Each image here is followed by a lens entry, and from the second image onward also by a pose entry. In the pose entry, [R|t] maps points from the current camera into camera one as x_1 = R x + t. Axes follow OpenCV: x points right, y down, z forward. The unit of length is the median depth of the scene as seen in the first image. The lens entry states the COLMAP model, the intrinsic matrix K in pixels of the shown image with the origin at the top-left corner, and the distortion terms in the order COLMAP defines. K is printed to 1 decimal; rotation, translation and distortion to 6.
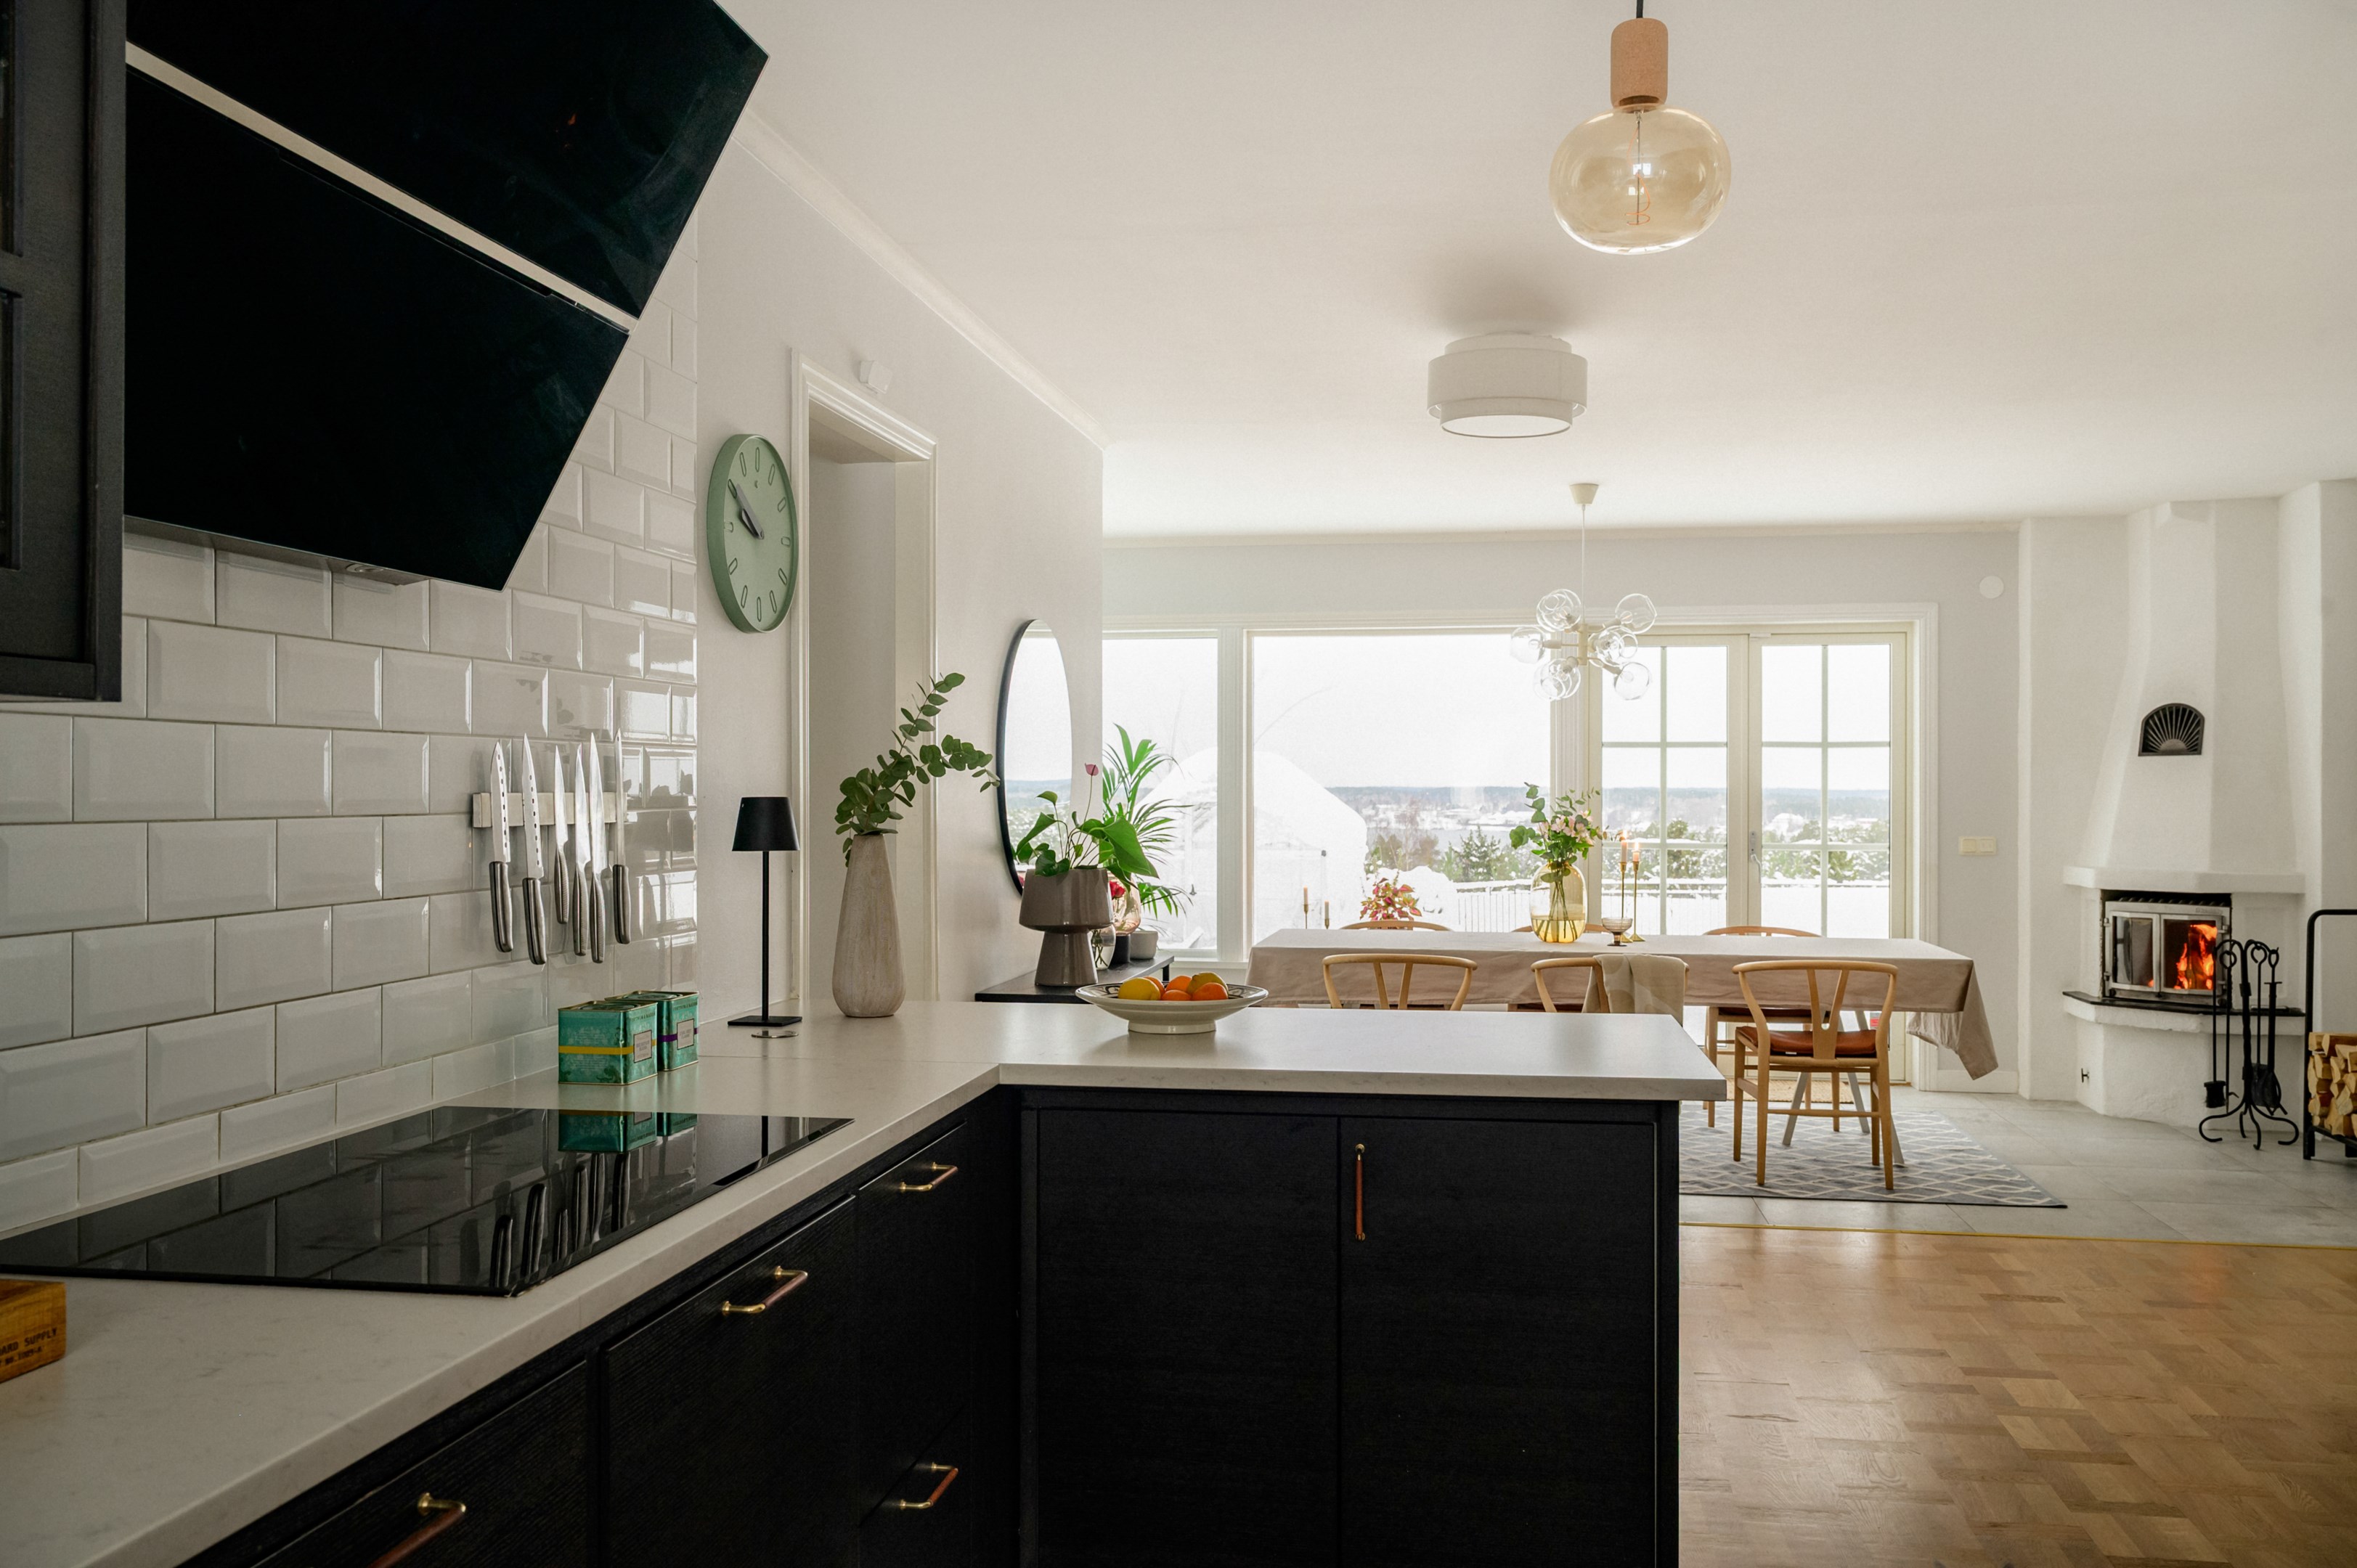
lens RADIAL K [[1927.8, 0, 1183.3], [0, 1927.8, 796.2], [0, 0, 1]] dist [-0.003569, -0.006555]
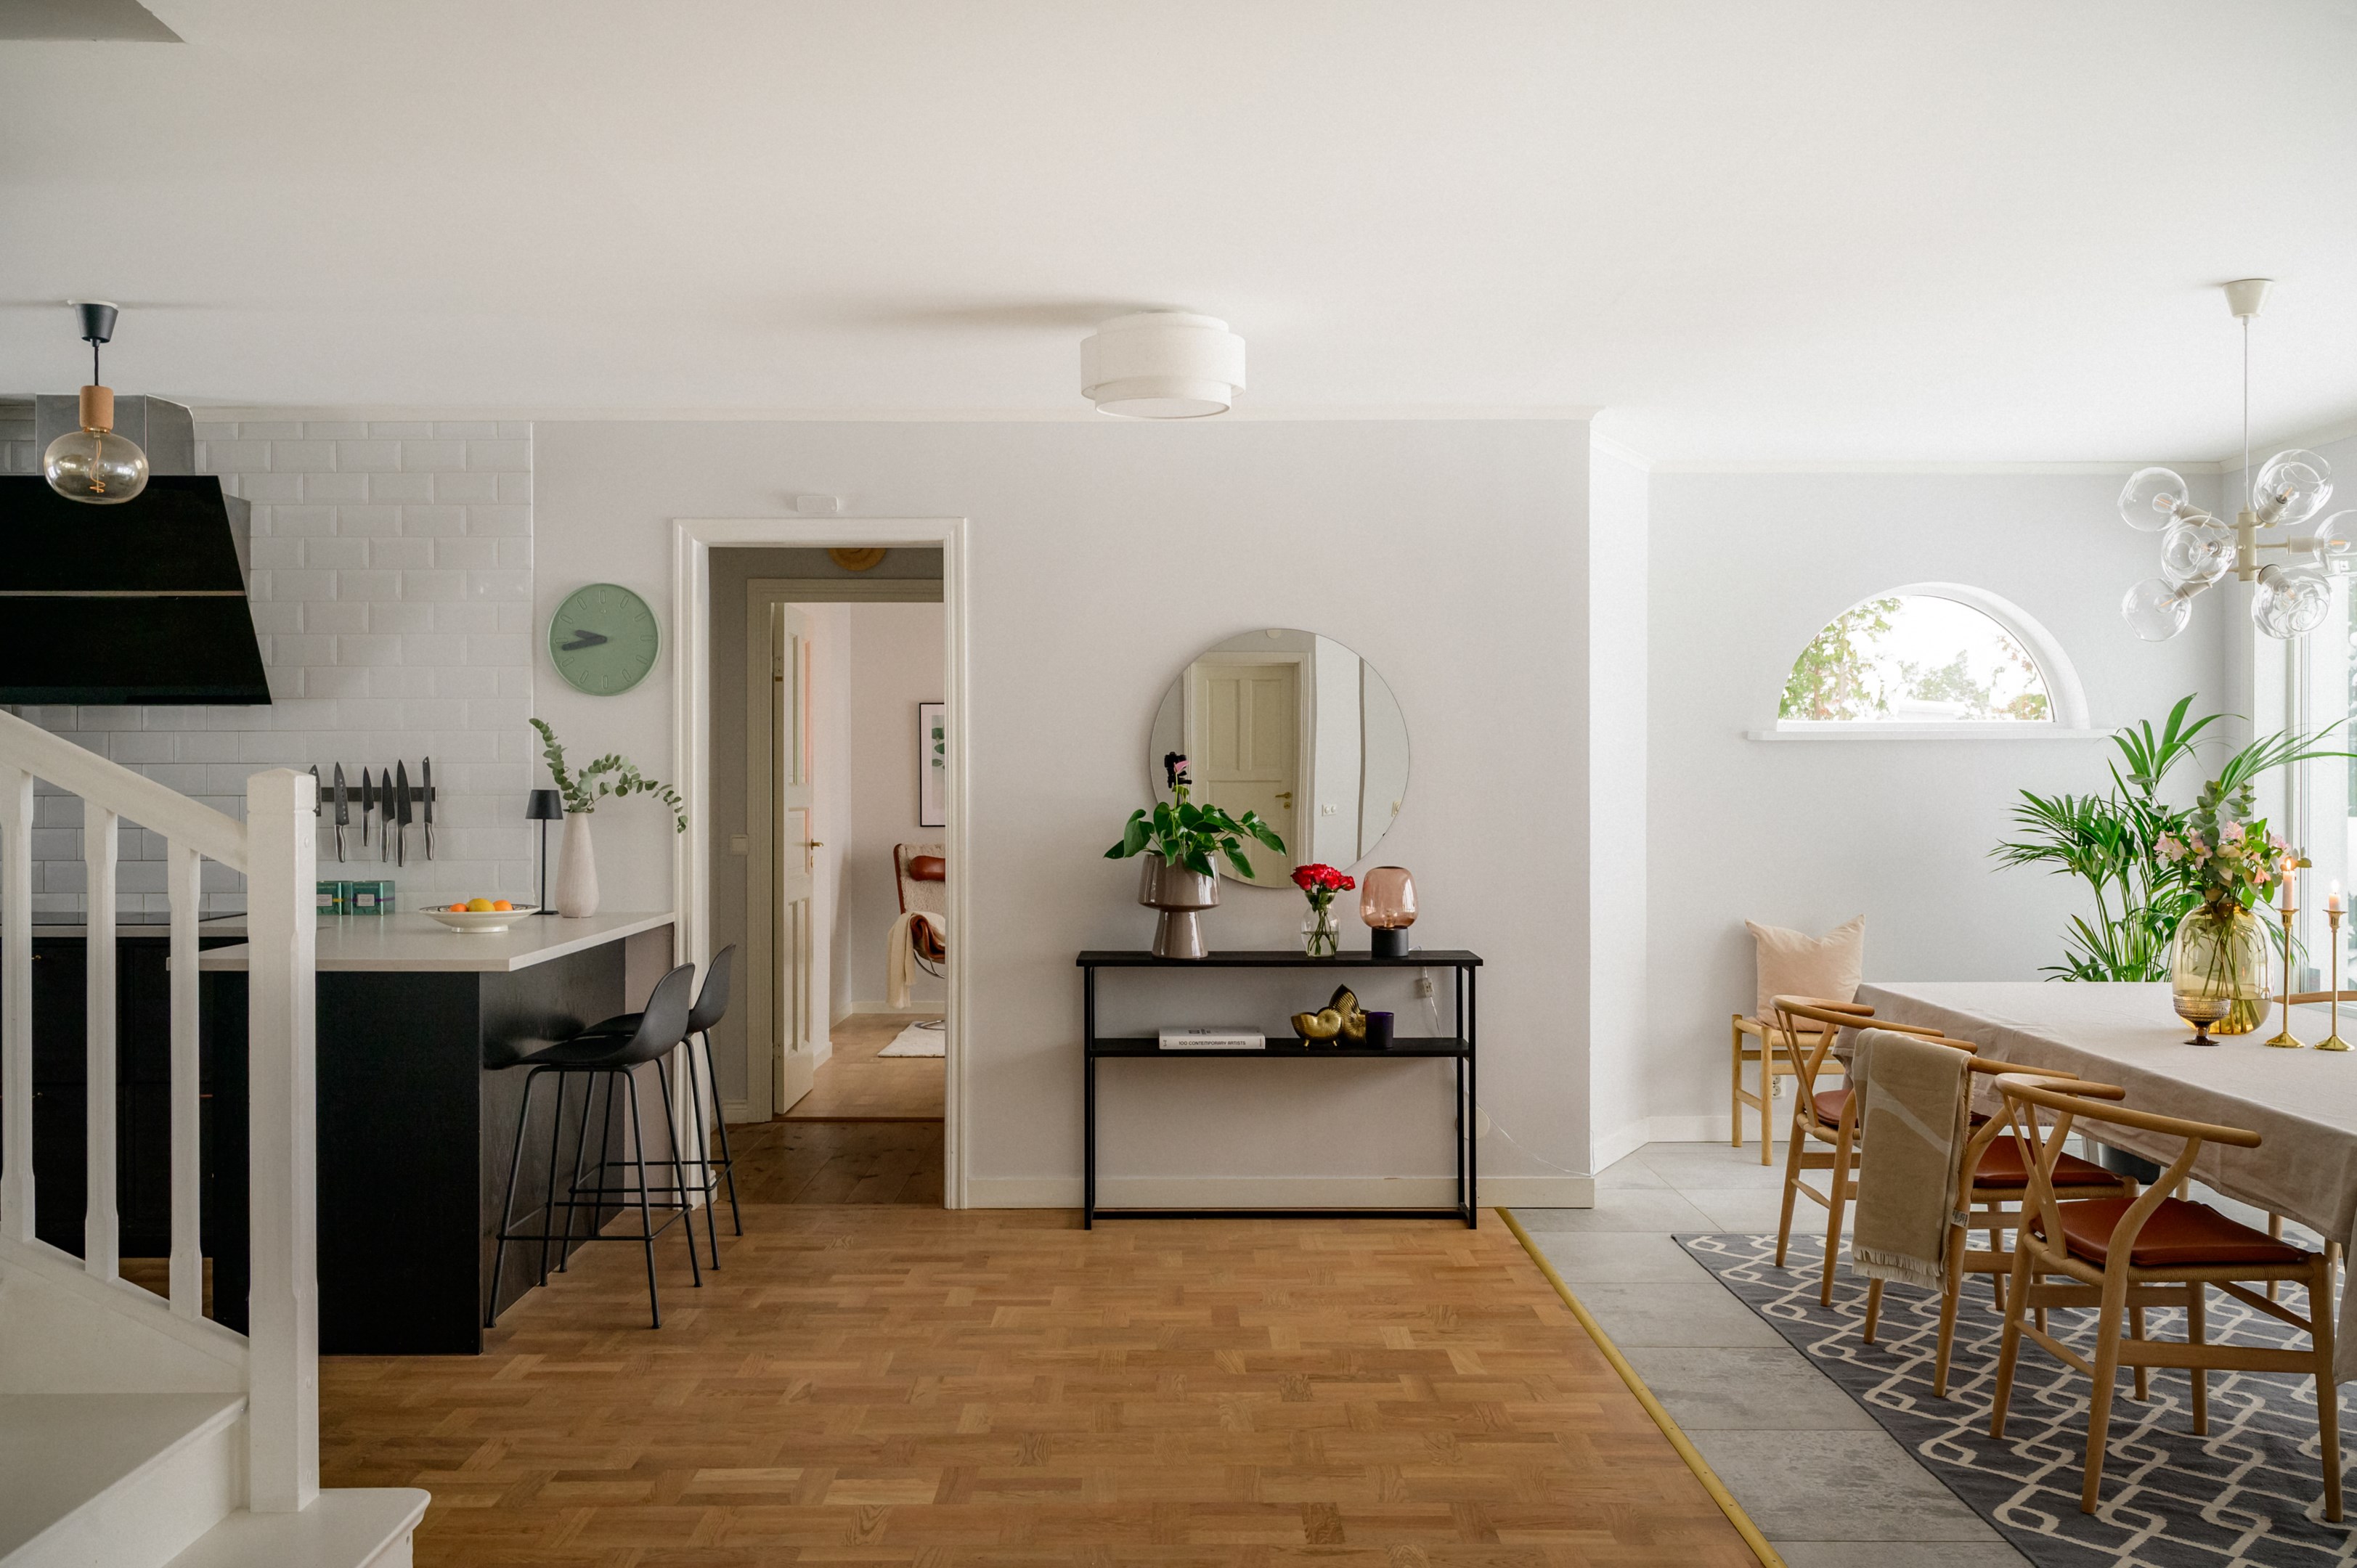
lens RADIAL K [[2031.1, 0, 1178.5], [0, 2031.1, 784.0], [0, 0, 1]] dist [-0.002532, -0.012186]
pose [[0.166170, 0.003624, -0.986090, 0.776896], [-0.003095, 0.999990, 0.003154, -0.004977], [0.986092, 0.002528, 0.166180, 0.560416]]
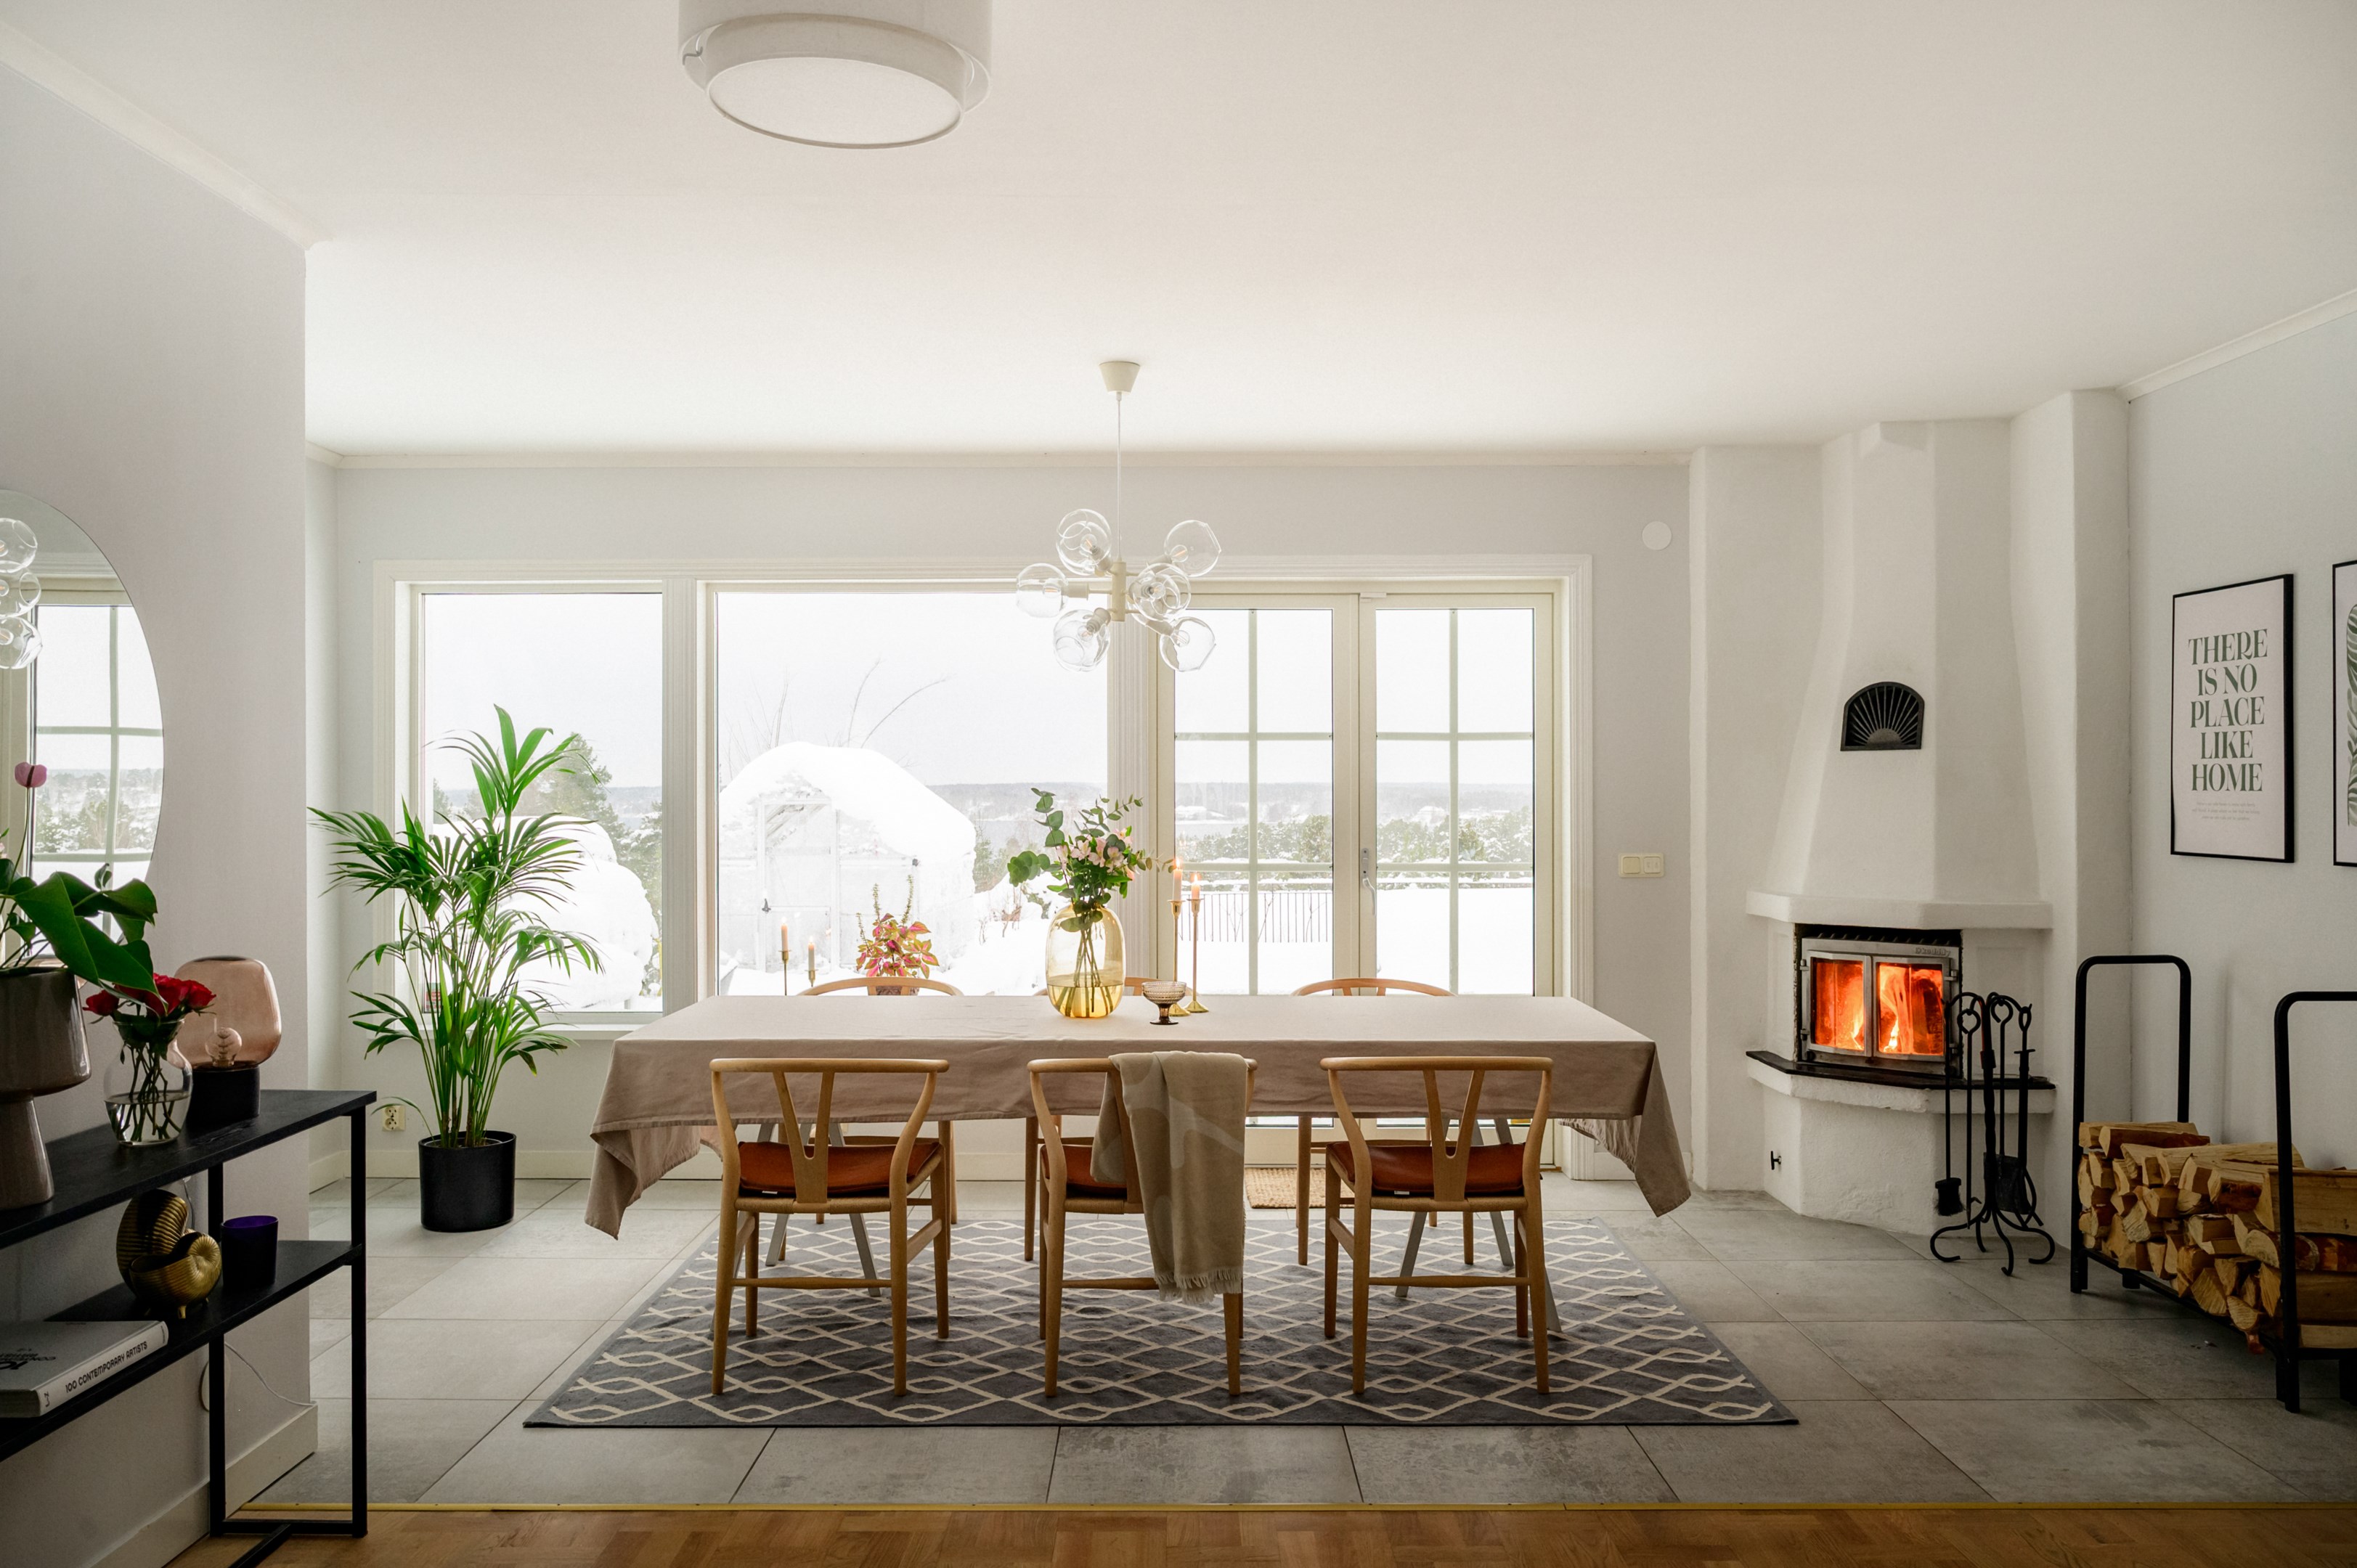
lens RADIAL K [[1829.8, 0, 1178.5], [0, 1829.8, 784.0], [0, 0, 1]] dist [-0.011862, -0.003511]
pose [[0.986127, -0.003206, 0.165962, 0.117459], [0.003891, 0.999985, -0.003803, -0.005955], [-0.165948, 0.004396, 0.986125, 0.338616]]
